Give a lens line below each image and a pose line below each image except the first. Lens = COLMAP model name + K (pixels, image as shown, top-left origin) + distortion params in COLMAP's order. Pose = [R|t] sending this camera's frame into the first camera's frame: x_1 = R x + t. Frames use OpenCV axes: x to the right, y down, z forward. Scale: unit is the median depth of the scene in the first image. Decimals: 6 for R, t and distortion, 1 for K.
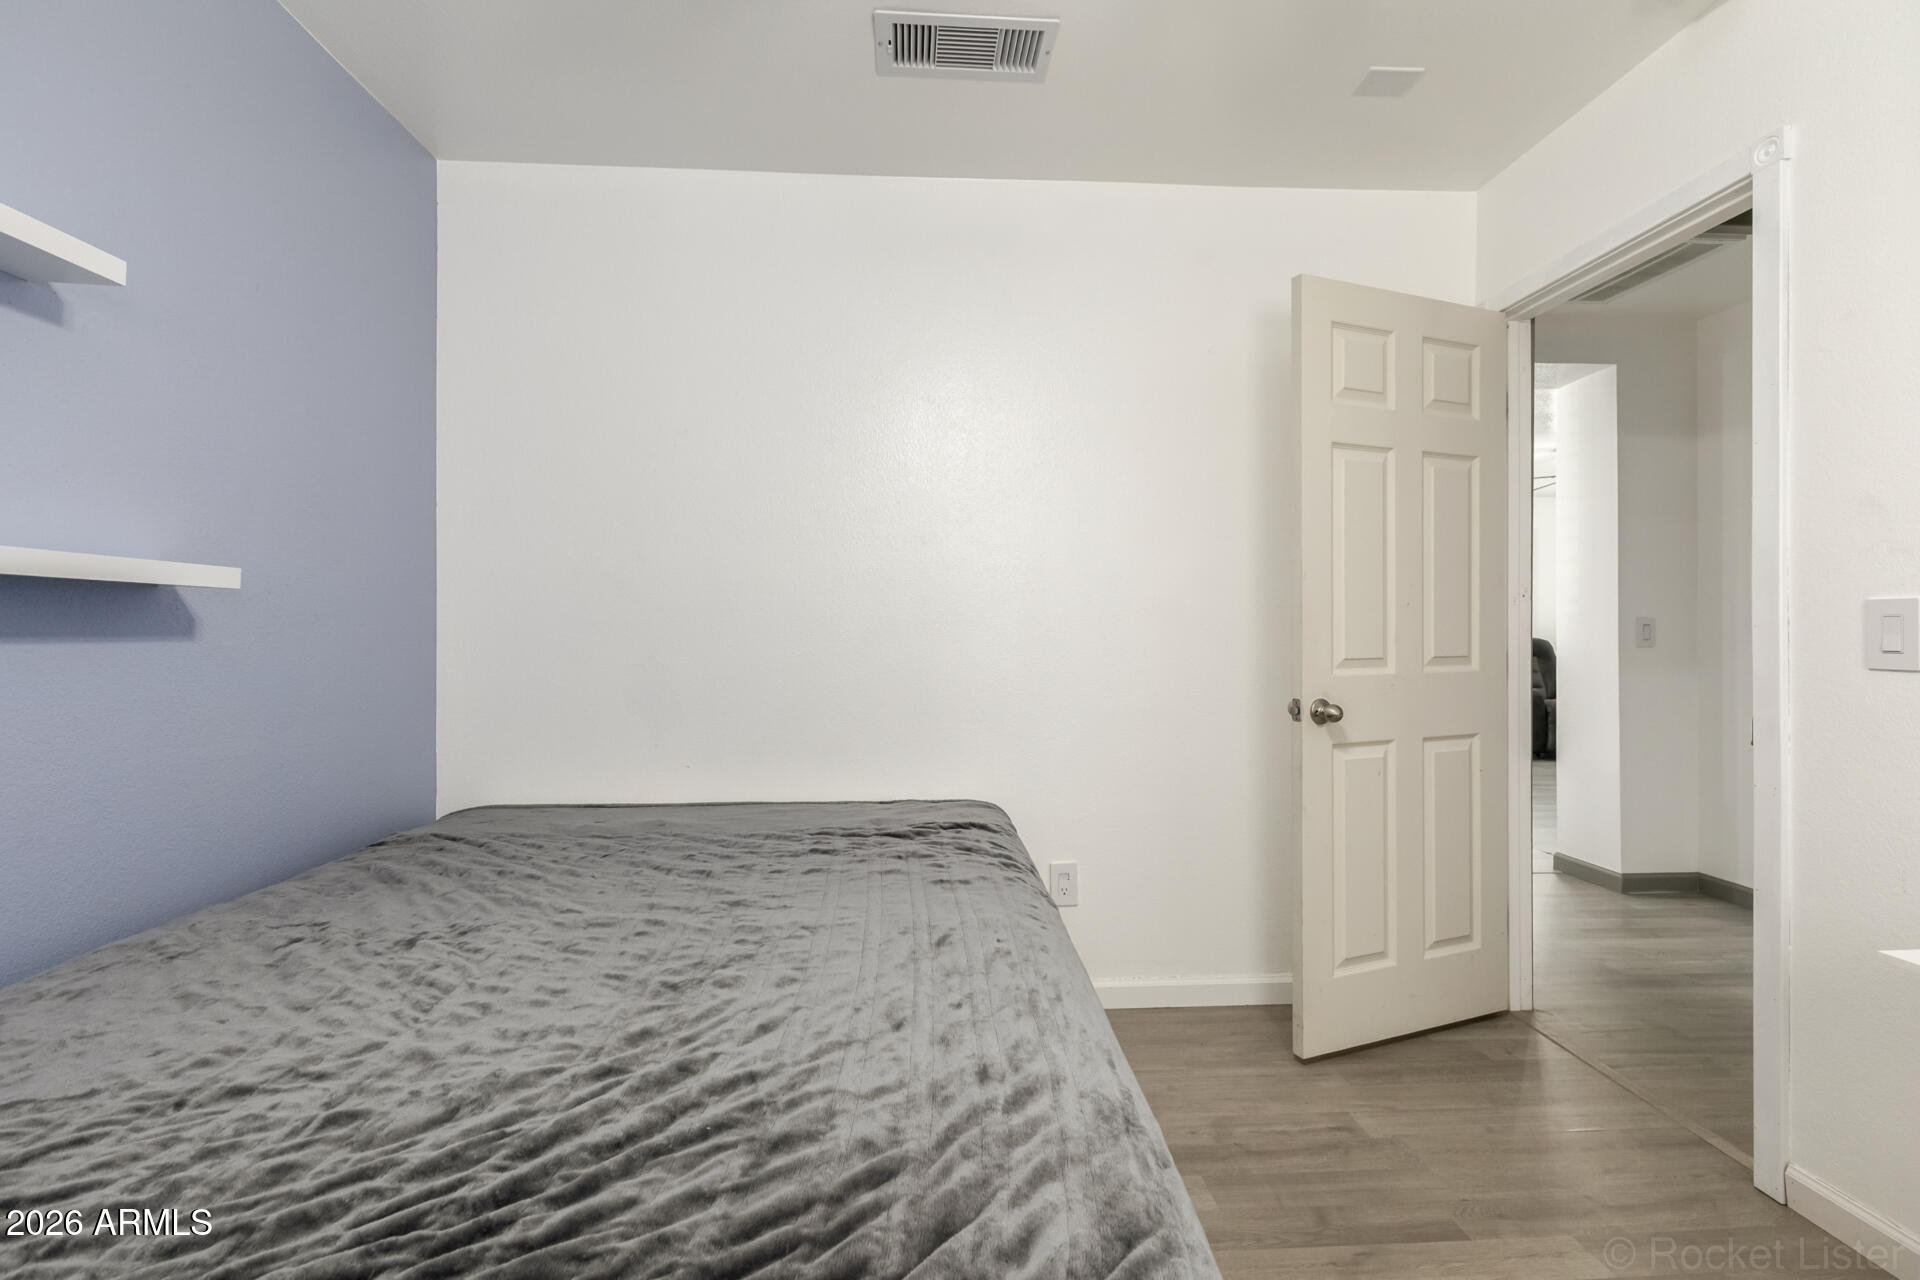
lens RADIAL K [[831.0, 0, 968.0], [0, 831.0, 627.0], [0, 0, 1]] dist [0.013853, -0.003370]
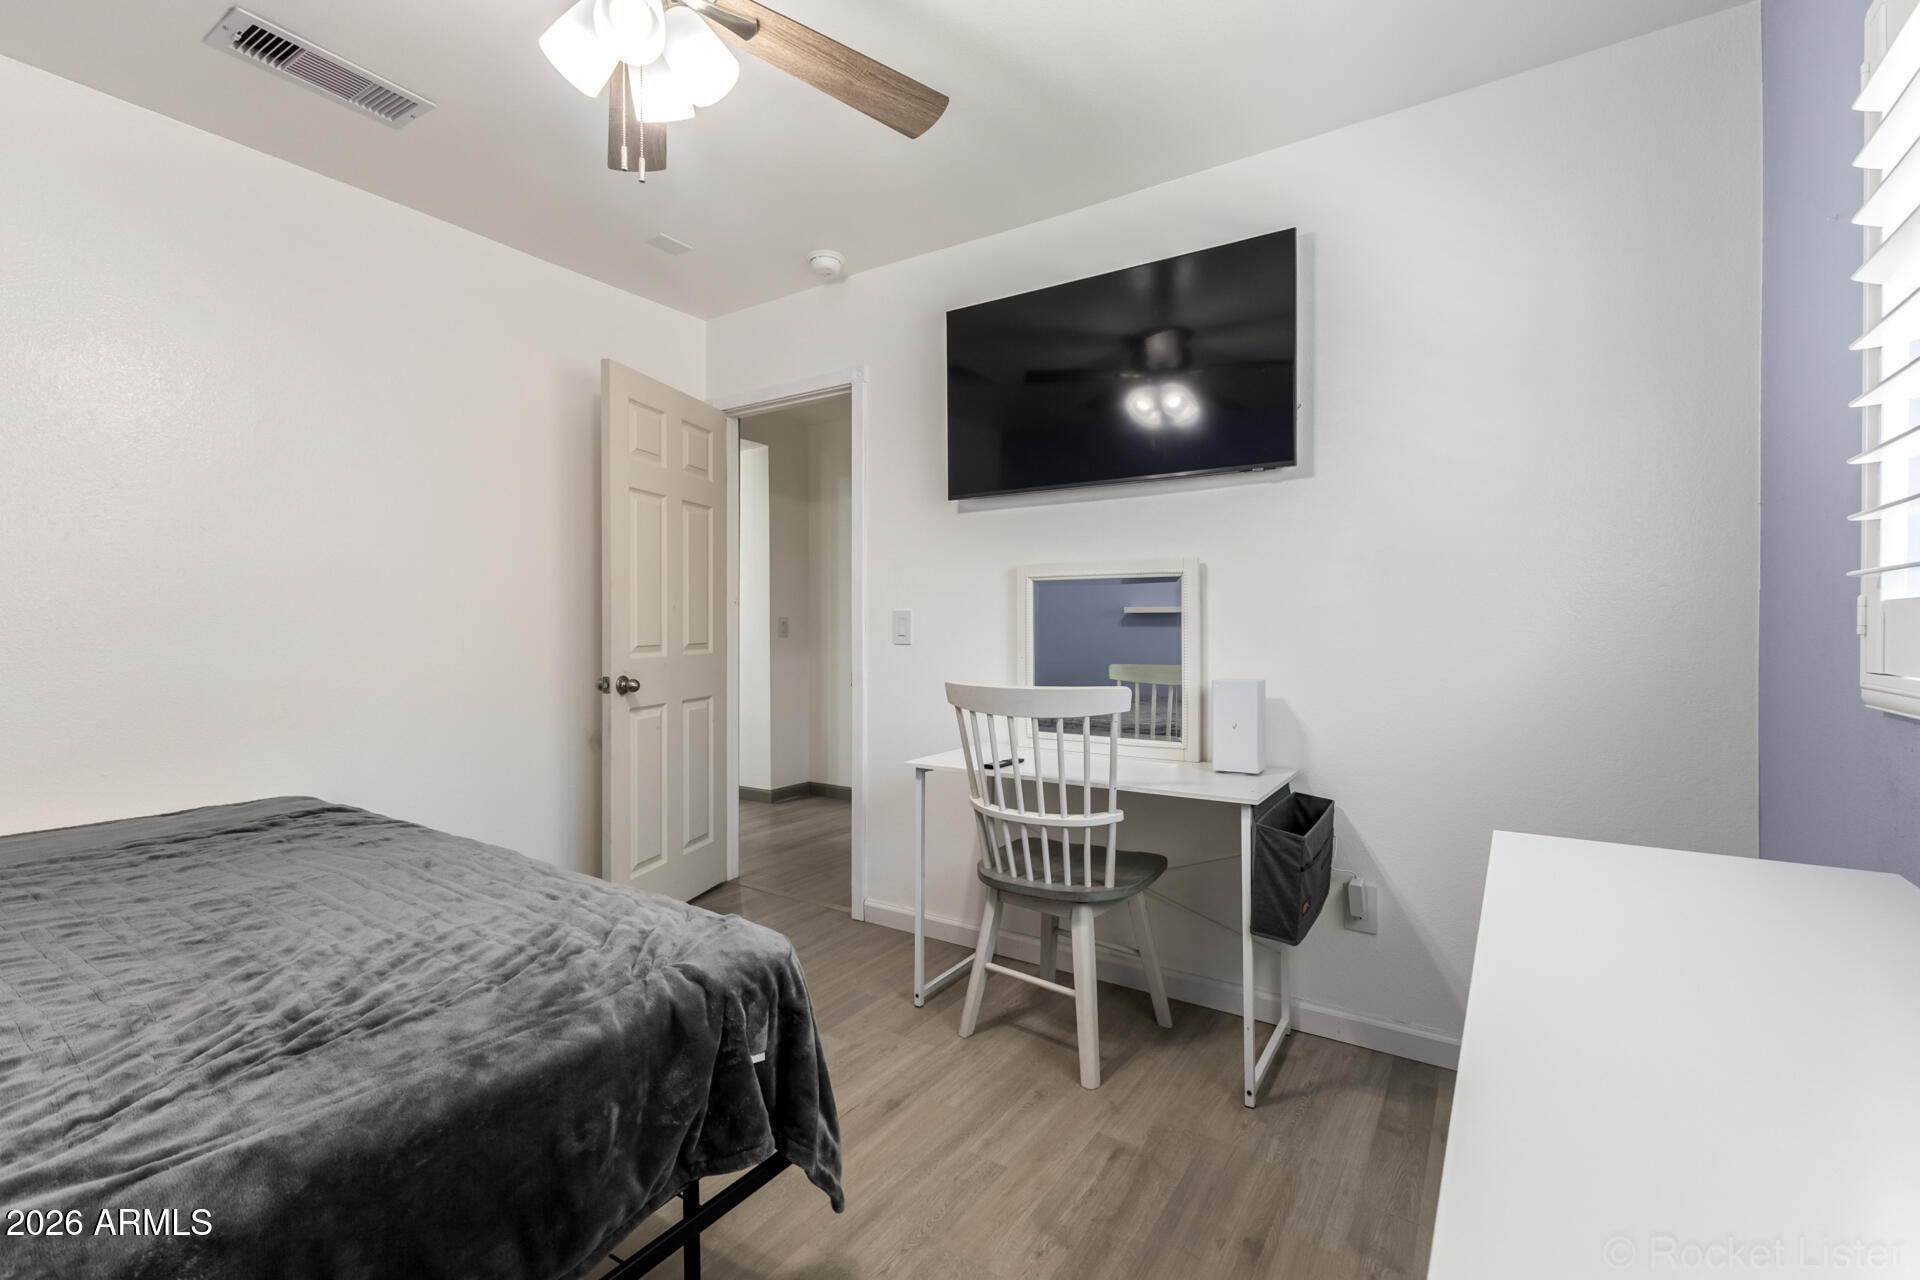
lens RADIAL K [[831.0, 0, 958.5], [0, 831.0, 631.9], [0, 0, 1]] dist [0.013853, -0.003370]
pose [[0.600384, -0.005459, 0.799693, -0.332067], [-0.001222, 0.999969, 0.007743, 0.003795], [-0.799711, -0.005626, 0.600359, -0.249501]]
